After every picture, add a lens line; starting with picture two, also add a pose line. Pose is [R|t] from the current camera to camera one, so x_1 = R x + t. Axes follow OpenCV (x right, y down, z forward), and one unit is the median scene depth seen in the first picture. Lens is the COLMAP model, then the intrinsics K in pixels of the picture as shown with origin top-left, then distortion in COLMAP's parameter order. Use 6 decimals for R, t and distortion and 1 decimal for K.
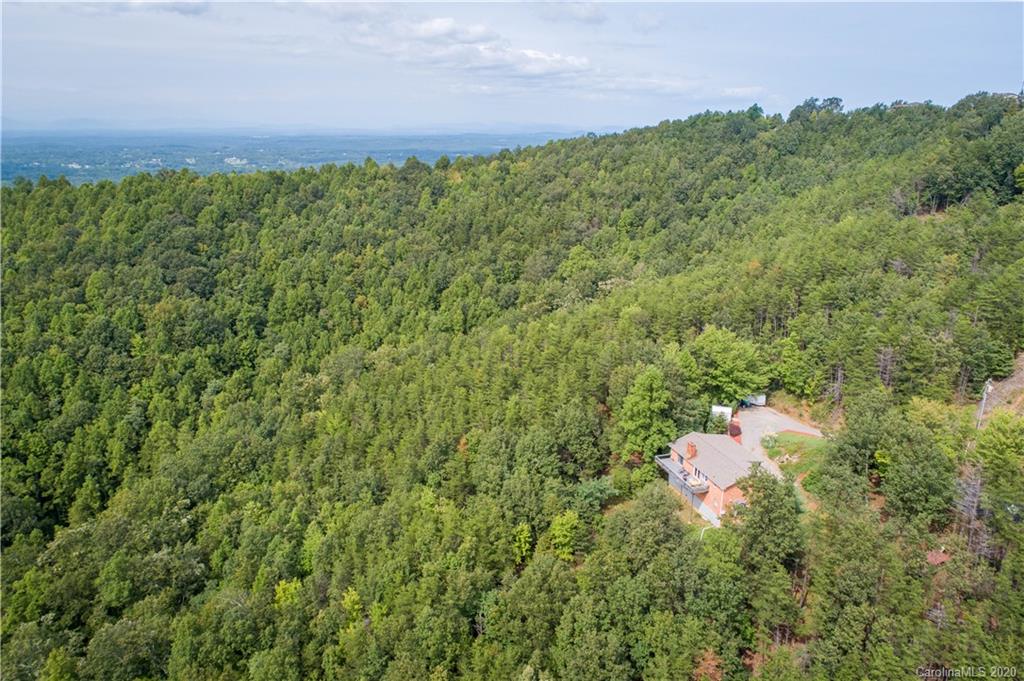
lens RADIAL K [[719.8, 0, 514.4], [0, 719.8, 338.8], [0, 0, 1]] dist [-0.021372, 0.002016]
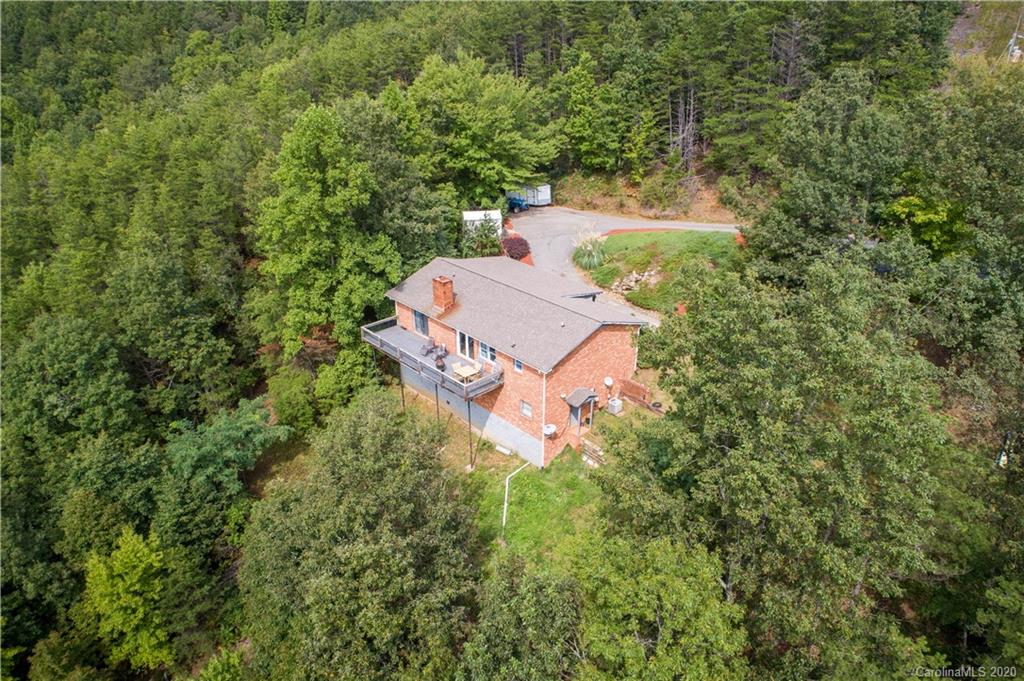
lens RADIAL K [[719.8, 0, 513.7], [0, 719.8, 340.6], [0, 0, 1]] dist [-0.021372, 0.002016]
pose [[0.913782, -0.196568, 0.355477, 0.124179], [0.140579, 0.974072, 0.177262, 0.106696], [-0.381104, -0.112006, 0.917722, 0.569736]]
